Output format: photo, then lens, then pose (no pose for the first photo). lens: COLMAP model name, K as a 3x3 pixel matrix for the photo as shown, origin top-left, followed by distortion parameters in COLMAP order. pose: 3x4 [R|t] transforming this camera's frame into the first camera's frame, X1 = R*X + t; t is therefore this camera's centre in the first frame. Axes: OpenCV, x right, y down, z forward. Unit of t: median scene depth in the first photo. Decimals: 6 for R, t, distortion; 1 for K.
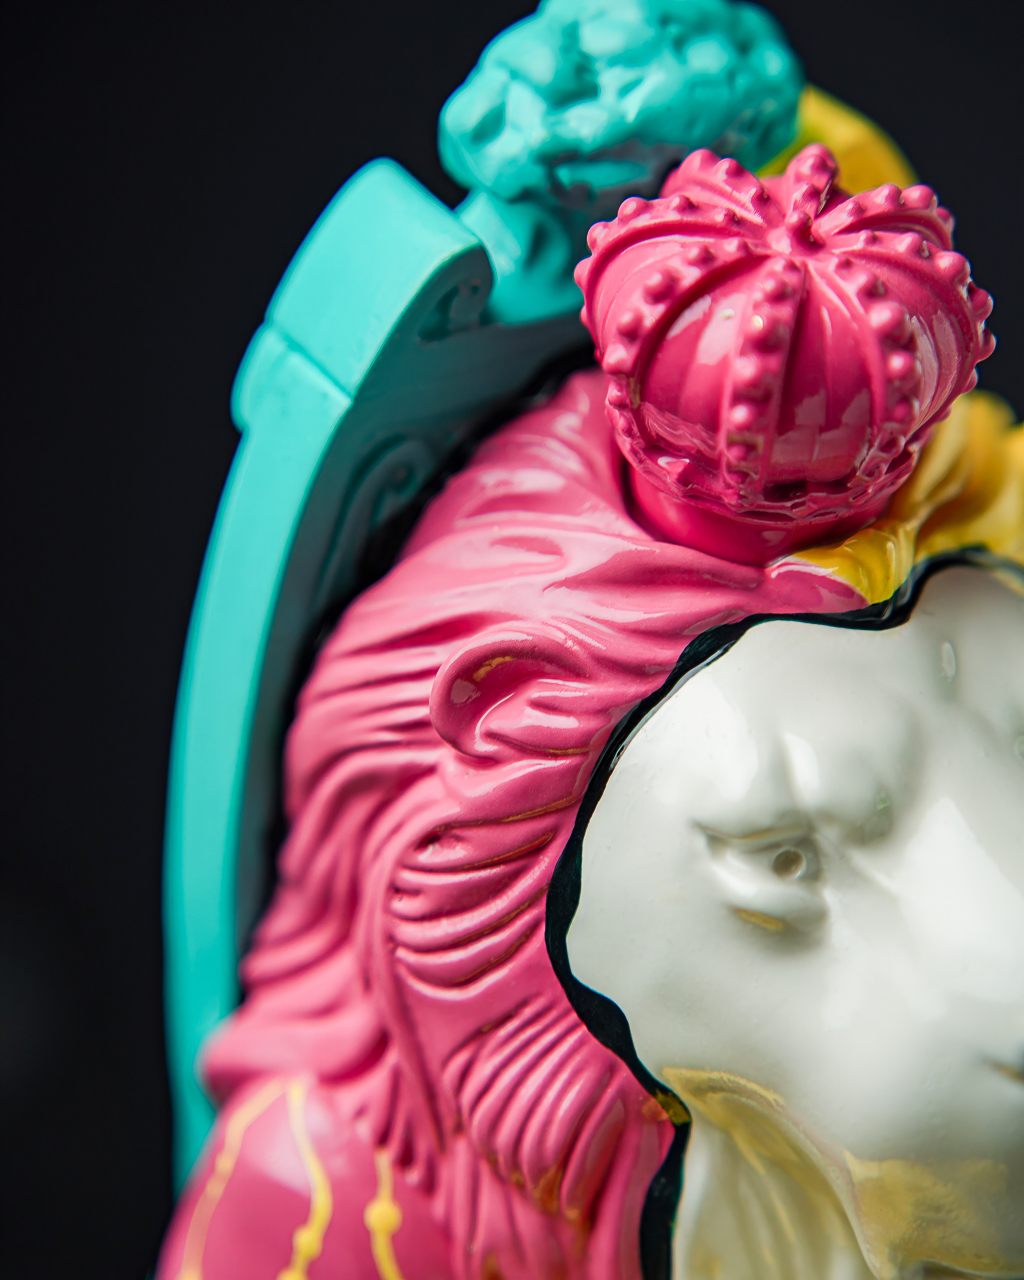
lens RADIAL K [[3428.4, 0, 503.0], [0, 3428.4, 634.8], [0, 0, 1]] dist [0.639741, 0.000000]
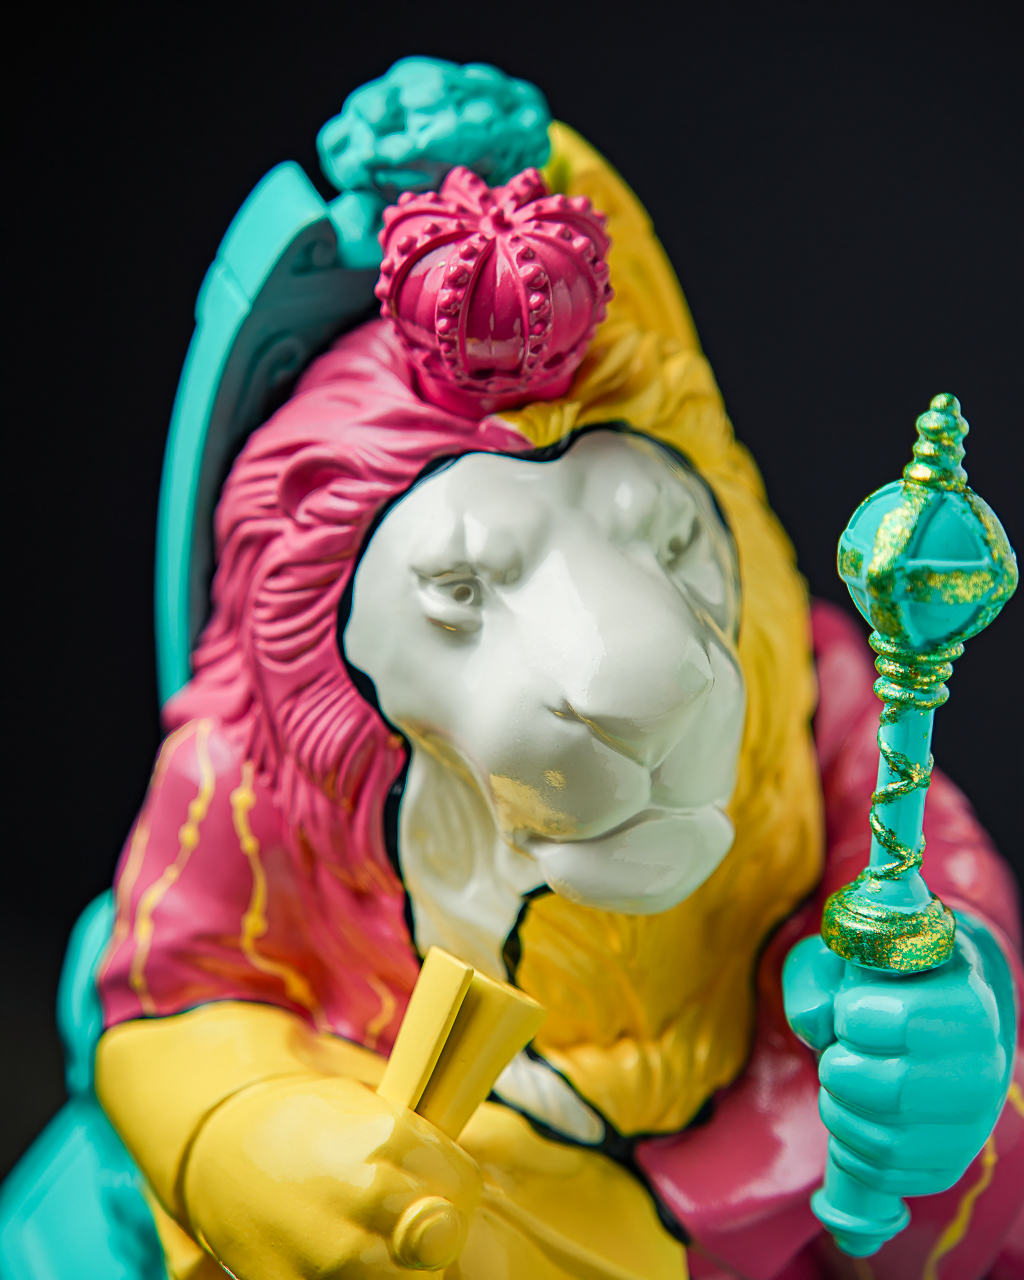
lens RADIAL K [[3428.4, 0, 517.1], [0, 3428.4, 648.1], [0, 0, 1]] dist [0.639741, 0.000000]
pose [[0.983486, 0.069937, -0.166928, 0.376826], [-0.070322, 0.997518, 0.003613, 0.081537], [0.166766, 0.008186, 0.985962, -0.626788]]
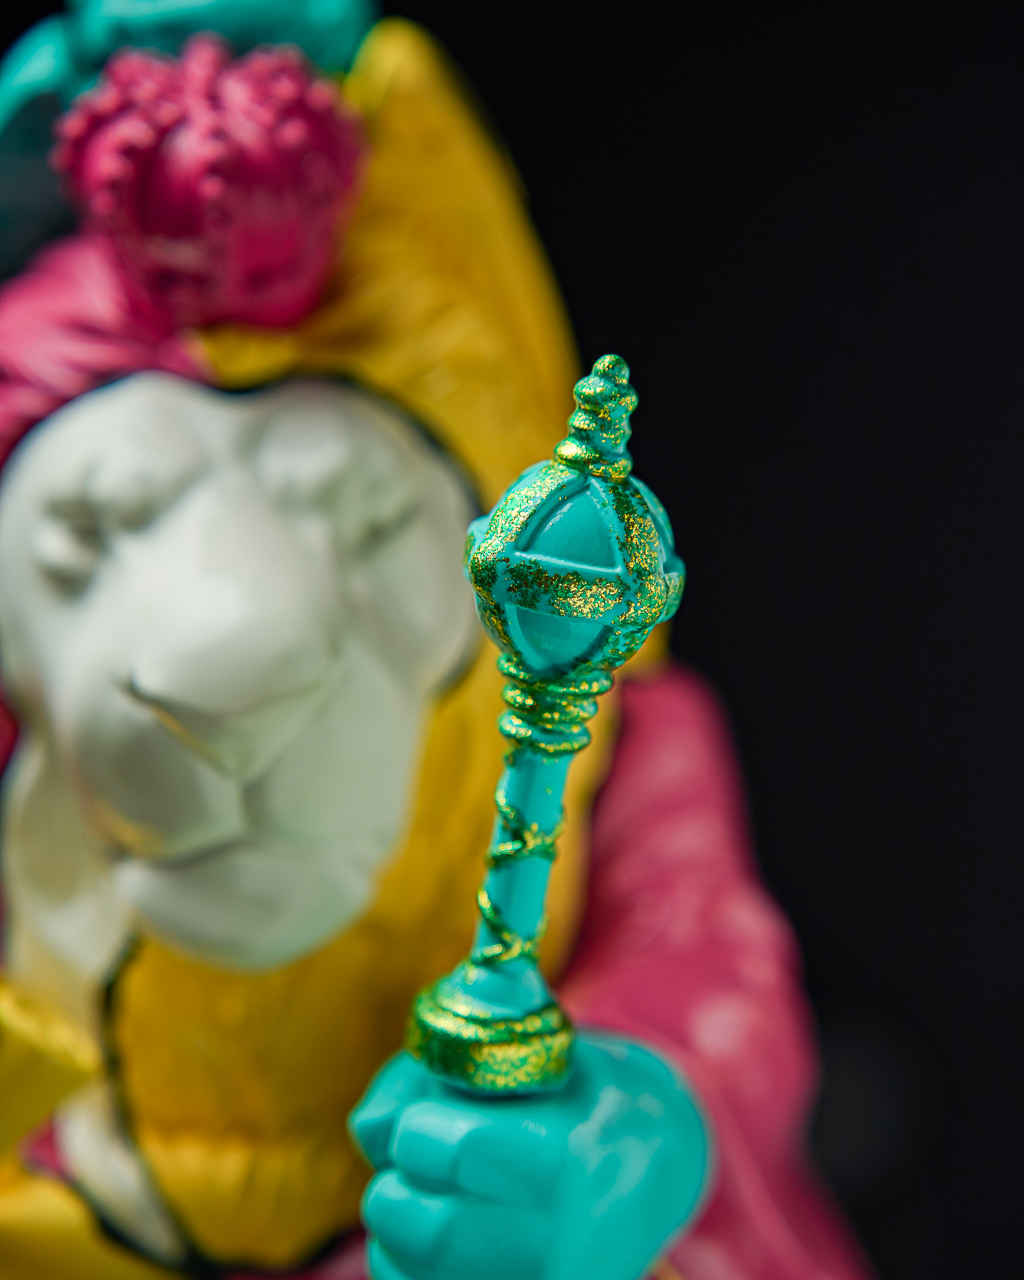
lens RADIAL K [[3428.4, 0, 516.3], [0, 3428.4, 631.5], [0, 0, 1]] dist [0.639741, 0.000000]
pose [[0.886668, 0.207985, -0.412992, 0.779405], [-0.243152, 0.969398, -0.033838, 0.103063], [0.393316, 0.130423, 0.910106, -0.171864]]
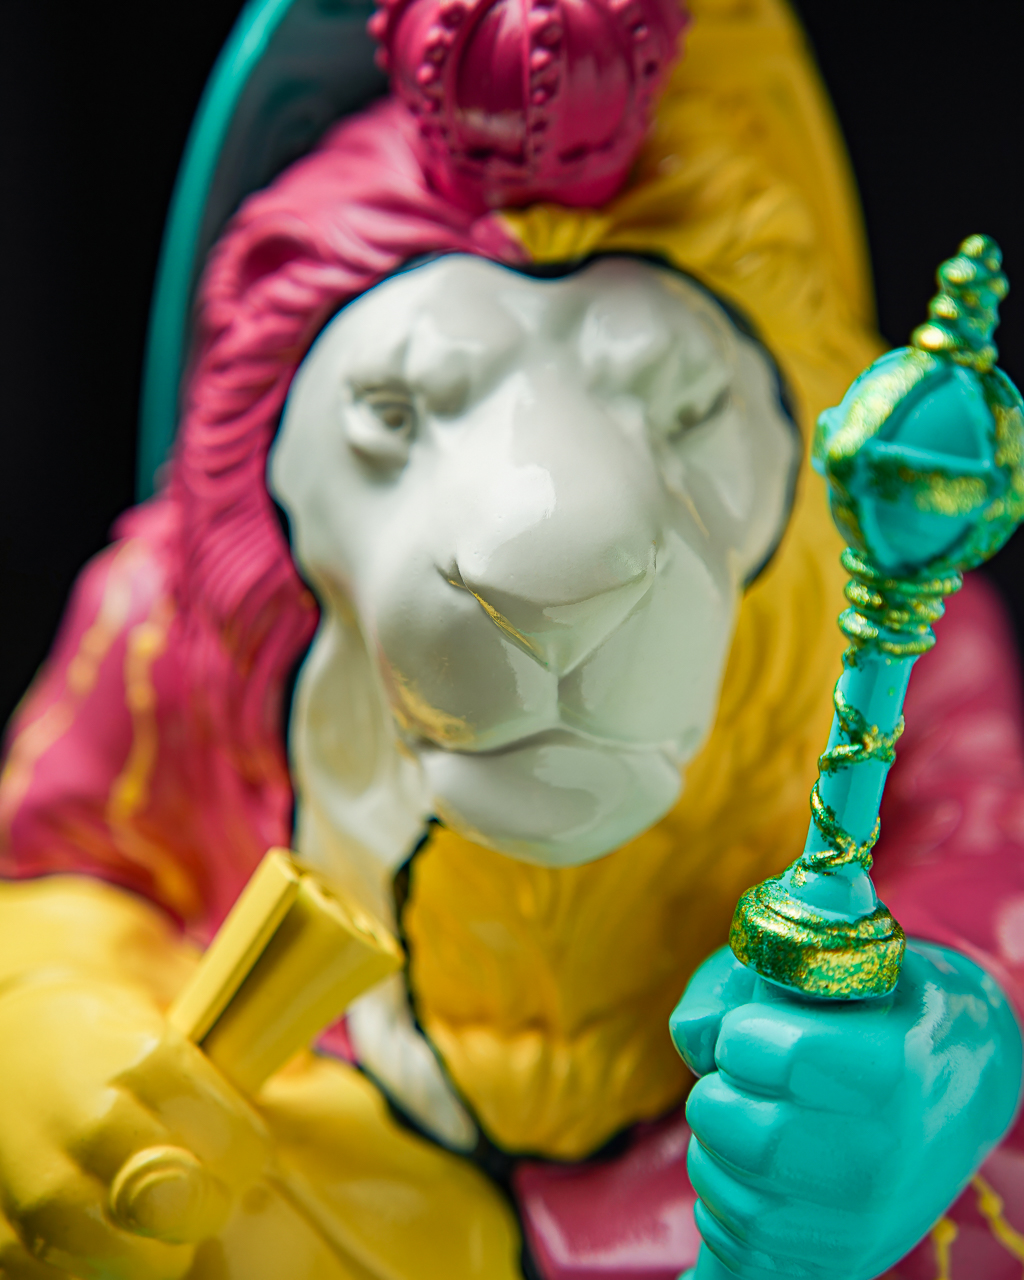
lens RADIAL K [[3428.4, 0, 508.7], [0, 3428.4, 641.5], [0, 0, 1]] dist [0.639741, 0.000000]
pose [[0.880601, 0.243540, -0.406485, 0.660496], [-0.264529, 0.964366, 0.004717, 0.126042], [0.393149, 0.103373, 0.913645, -0.187068]]
